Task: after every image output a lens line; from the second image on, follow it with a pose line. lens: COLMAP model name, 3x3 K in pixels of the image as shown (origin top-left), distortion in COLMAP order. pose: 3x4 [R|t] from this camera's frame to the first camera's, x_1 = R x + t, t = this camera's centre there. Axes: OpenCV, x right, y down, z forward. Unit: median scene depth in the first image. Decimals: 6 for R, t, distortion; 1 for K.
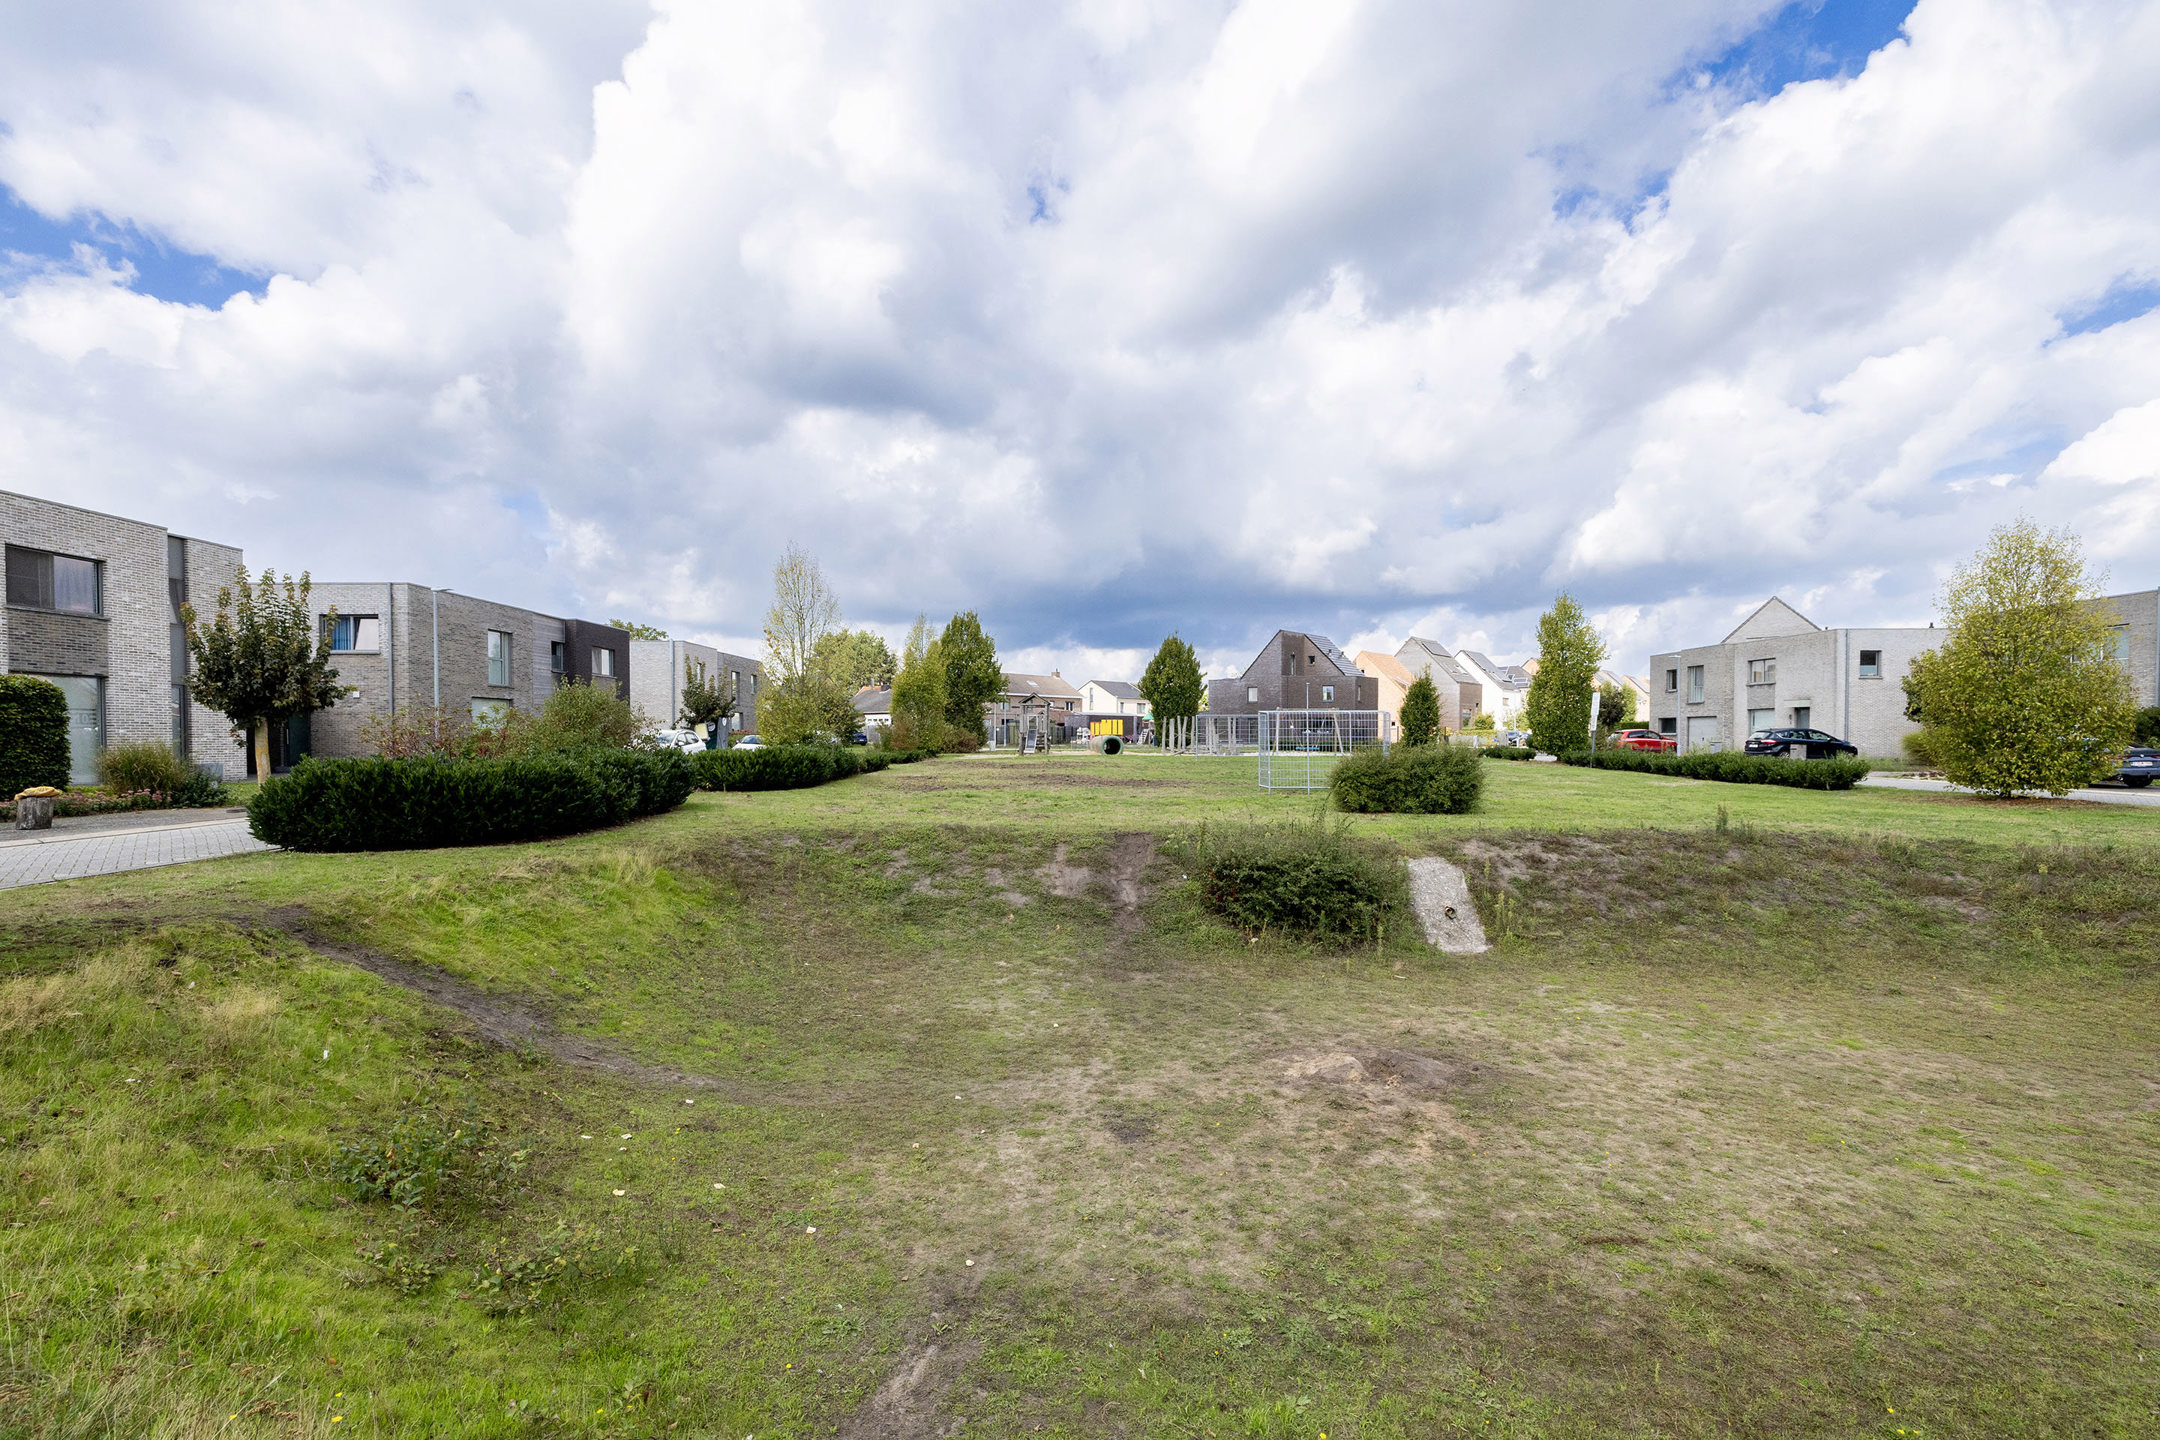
lens RADIAL K [[918.7, 0, 1067.7], [0, 918.7, 739.0], [0, 0, 1]] dist [0.002367, 0.000556]
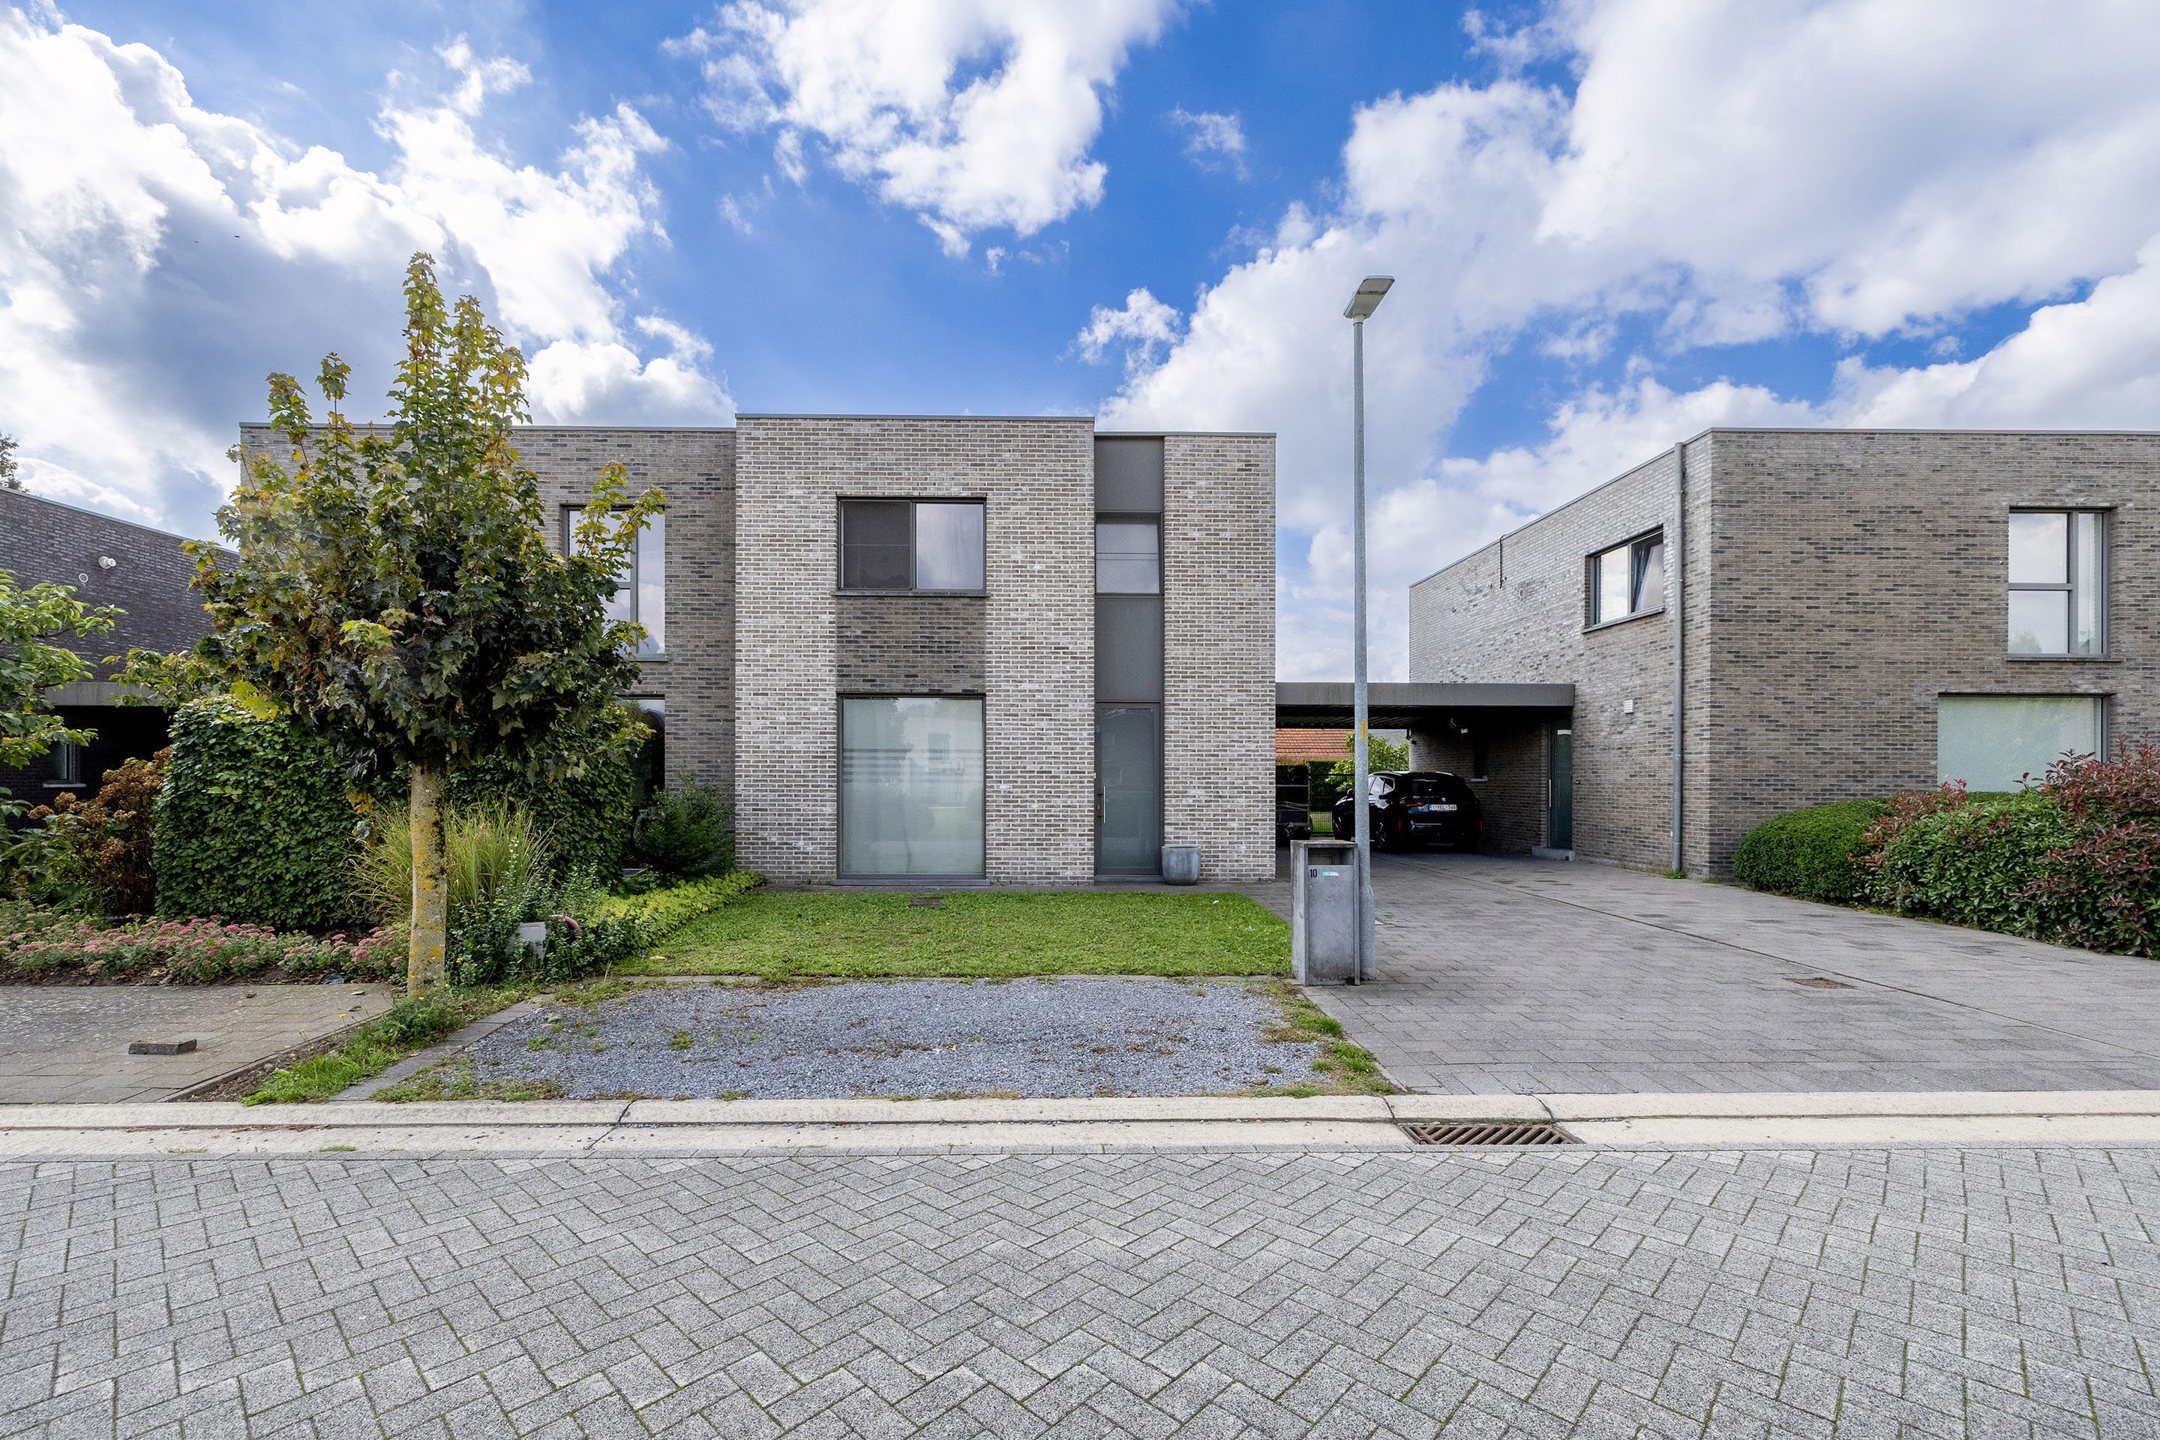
lens RADIAL K [[918.7, 0, 1048.9], [0, 918.7, 773.4], [0, 0, 1]] dist [0.002367, 0.000556]
pose [[0.023853, 0.001787, -0.999714, -0.401978], [-0.007127, 0.999973, 0.001617, -0.016062], [0.999690, 0.007086, 0.023865, 0.903515]]
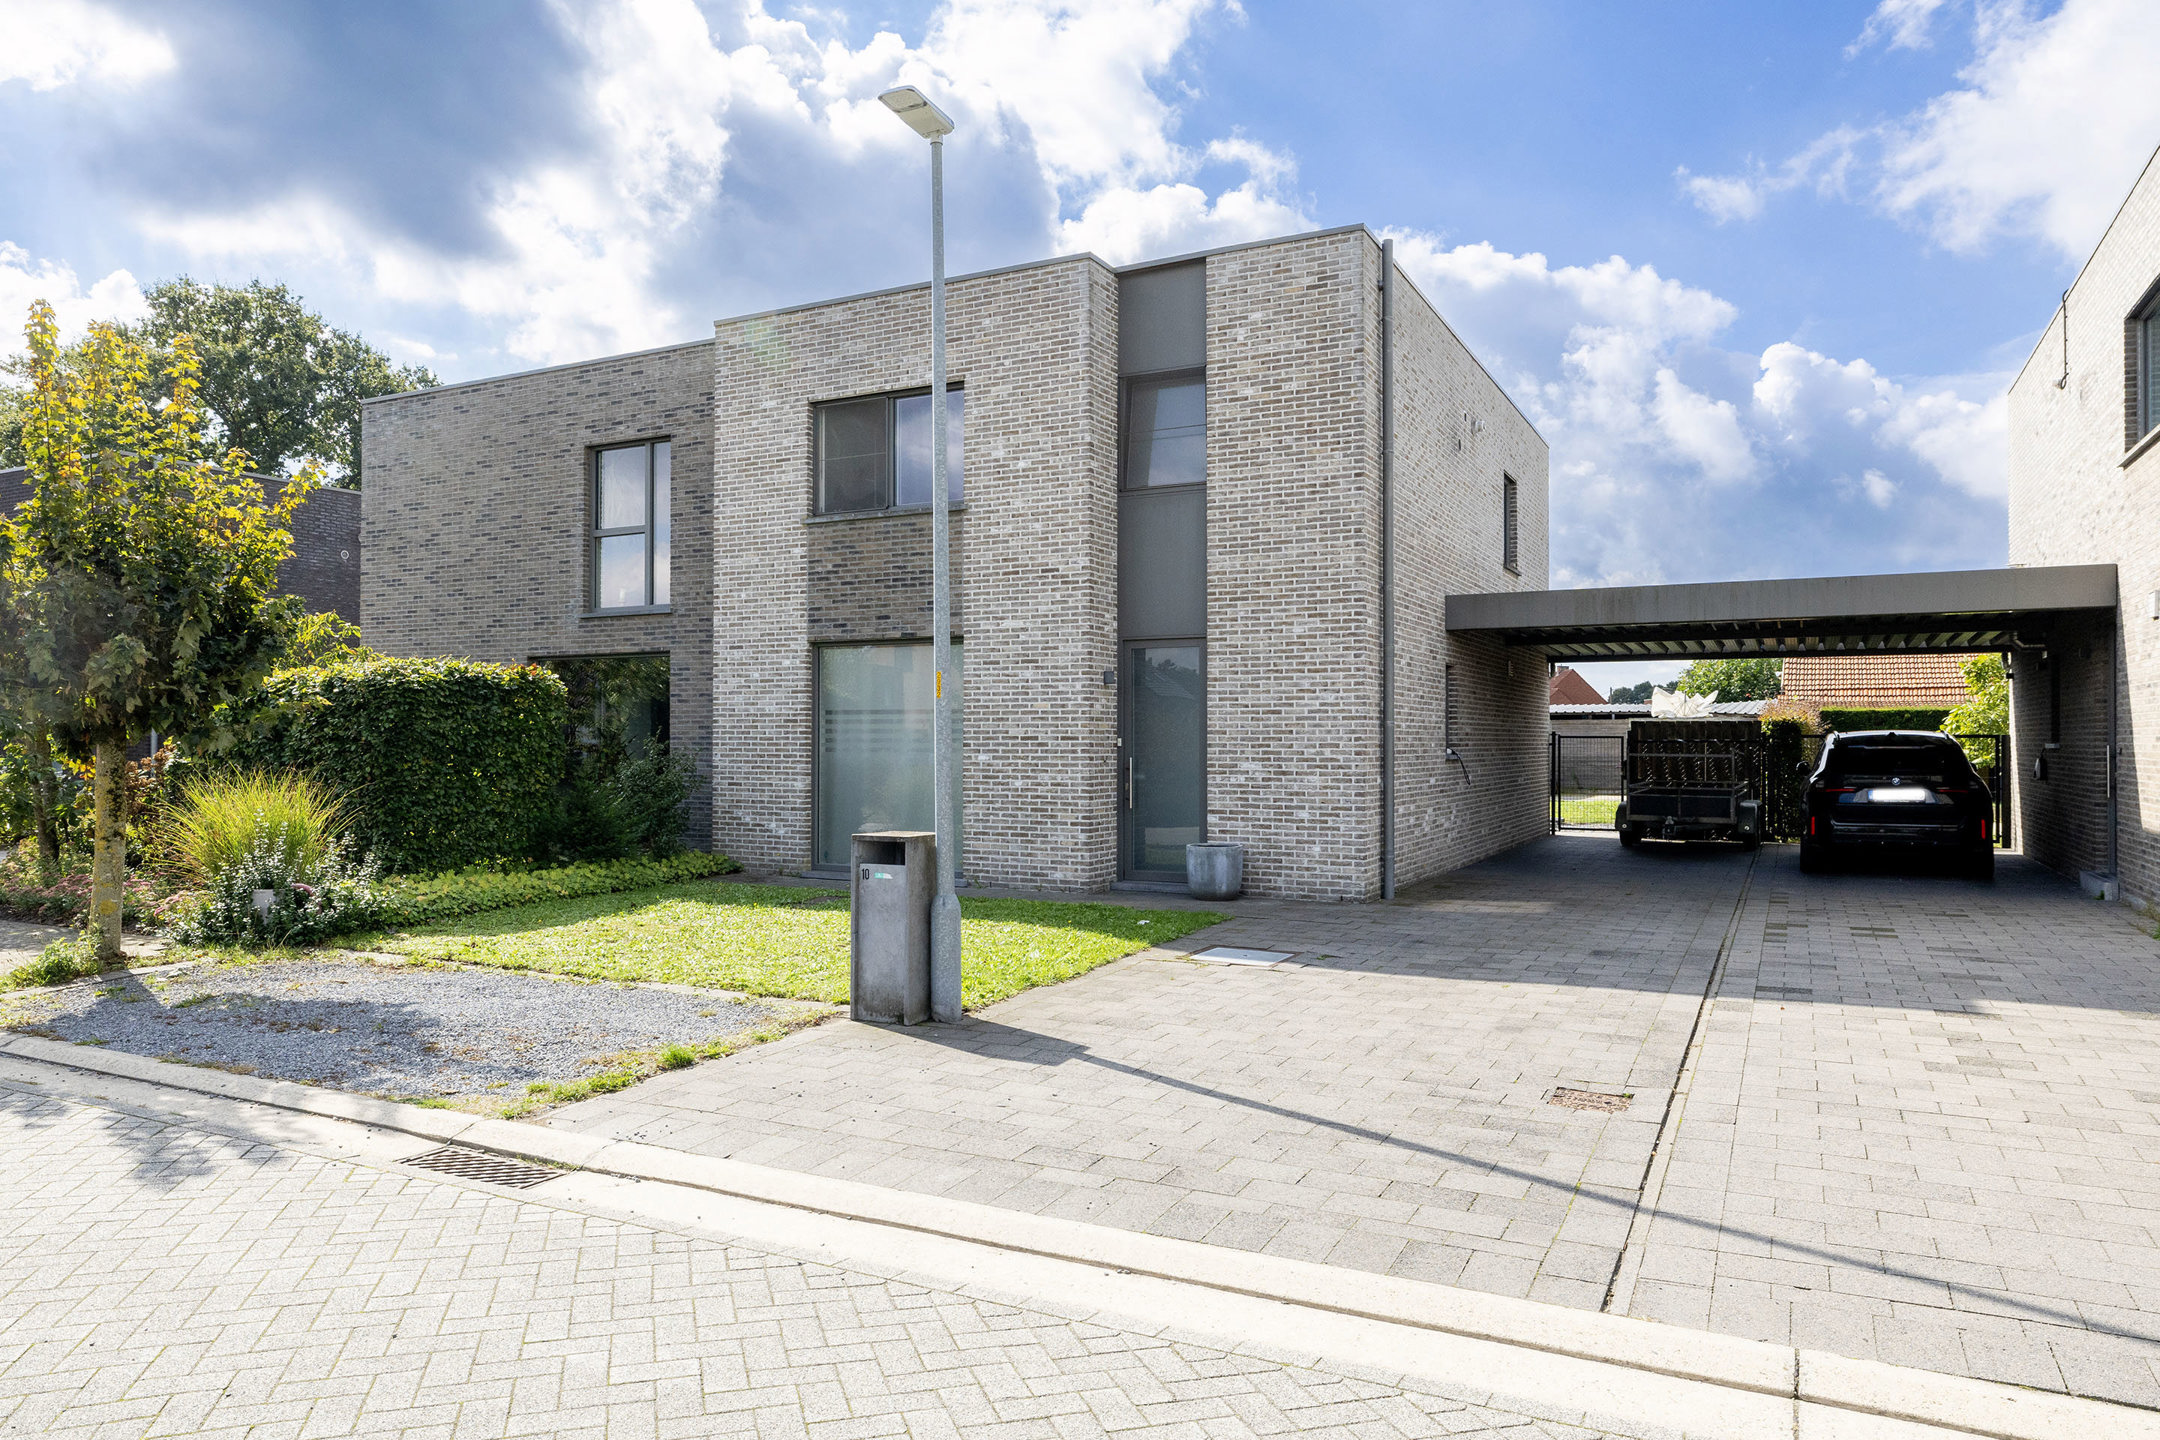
lens RADIAL K [[1362.6, 0, 1084.0], [0, 1362.6, 715.8], [0, 0, 1]] dist [-0.002628, -0.000584]
pose [[-0.450546, -0.007700, -0.892720, -0.418882], [0.000487, 0.999961, -0.008871, -0.020129], [0.892753, -0.004432, -0.450525, 1.188877]]
